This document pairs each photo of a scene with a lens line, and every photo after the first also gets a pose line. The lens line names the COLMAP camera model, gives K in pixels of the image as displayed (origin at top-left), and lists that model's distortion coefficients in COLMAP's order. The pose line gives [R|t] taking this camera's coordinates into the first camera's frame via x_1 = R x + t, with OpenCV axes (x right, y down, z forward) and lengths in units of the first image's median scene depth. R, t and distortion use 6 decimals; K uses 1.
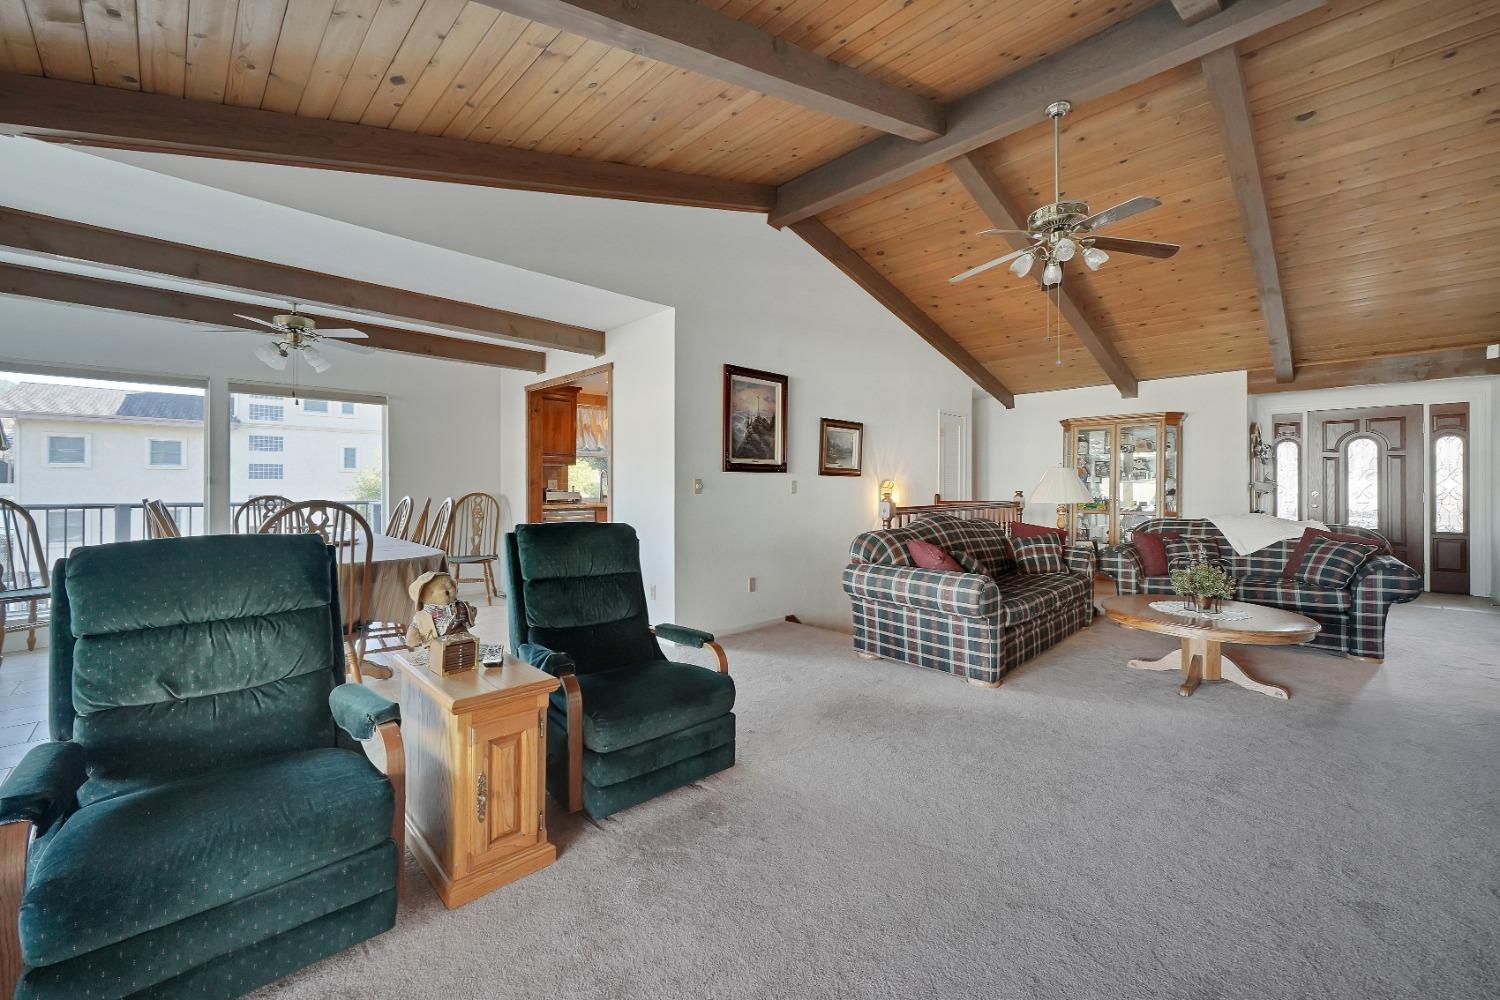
lens RADIAL K [[606.3, 0, 749.7], [0, 606.3, 490.3], [0, 0, 1]] dist [-0.003575, 0.000881]
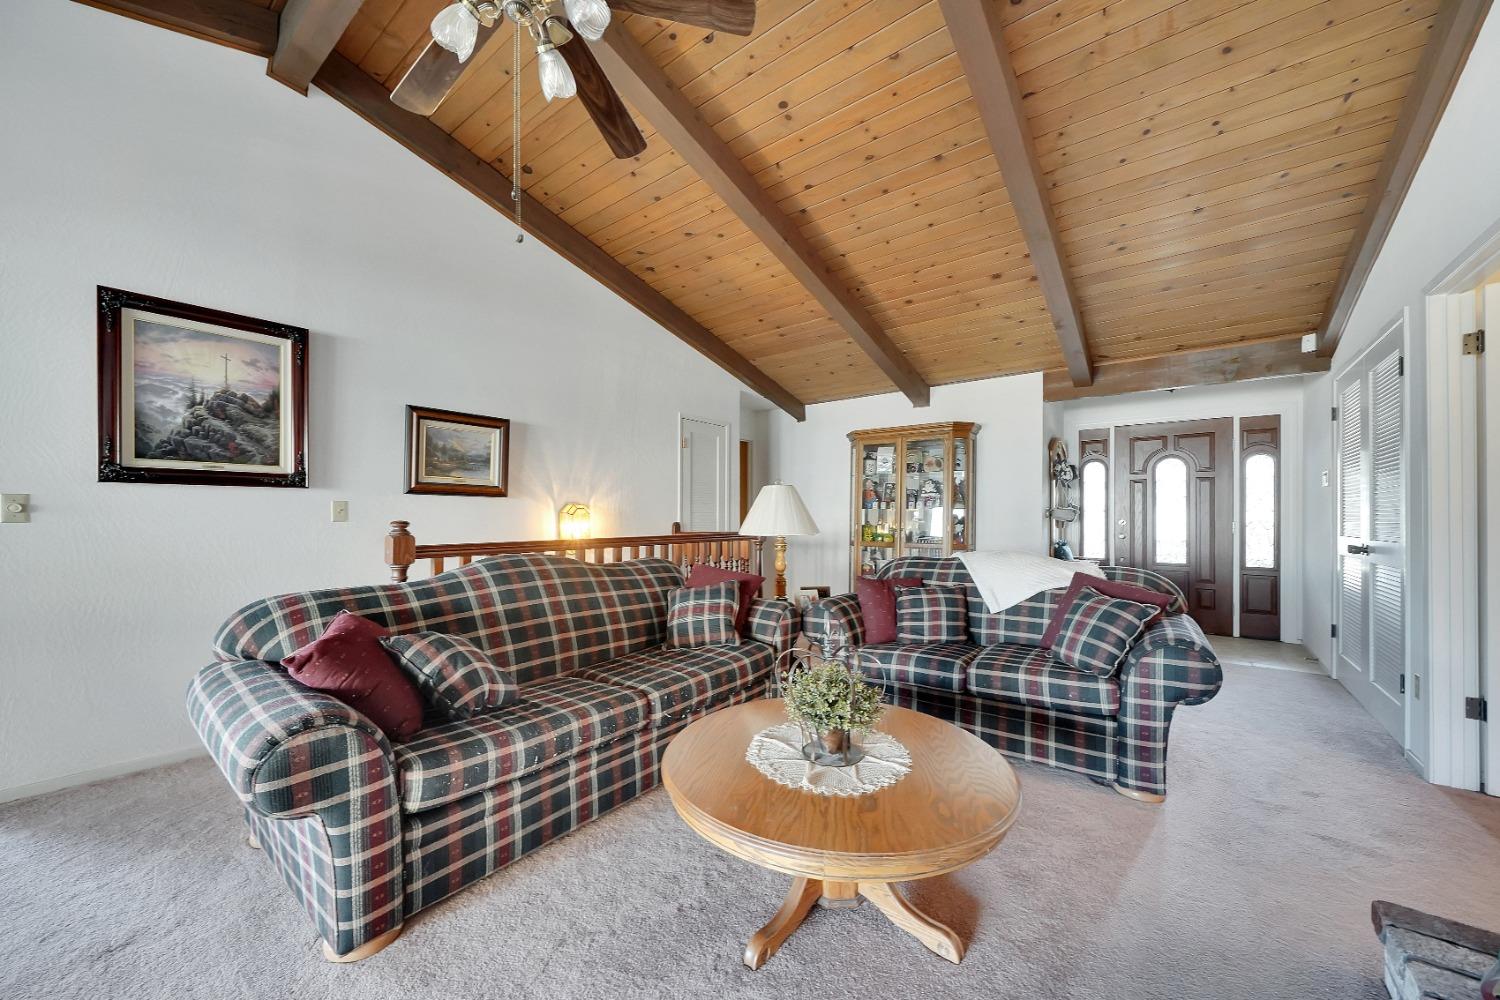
lens RADIAL K [[553.9, 0, 760.3], [0, 553.9, 518.4], [0, 0, 1]] dist [-0.001426, -0.000250]
pose [[0.992127, 0.001882, 0.125222, 0.396752], [-0.001978, 0.999998, 0.000647, 0.000761], [-0.125221, -0.000889, 0.992129, 0.345076]]
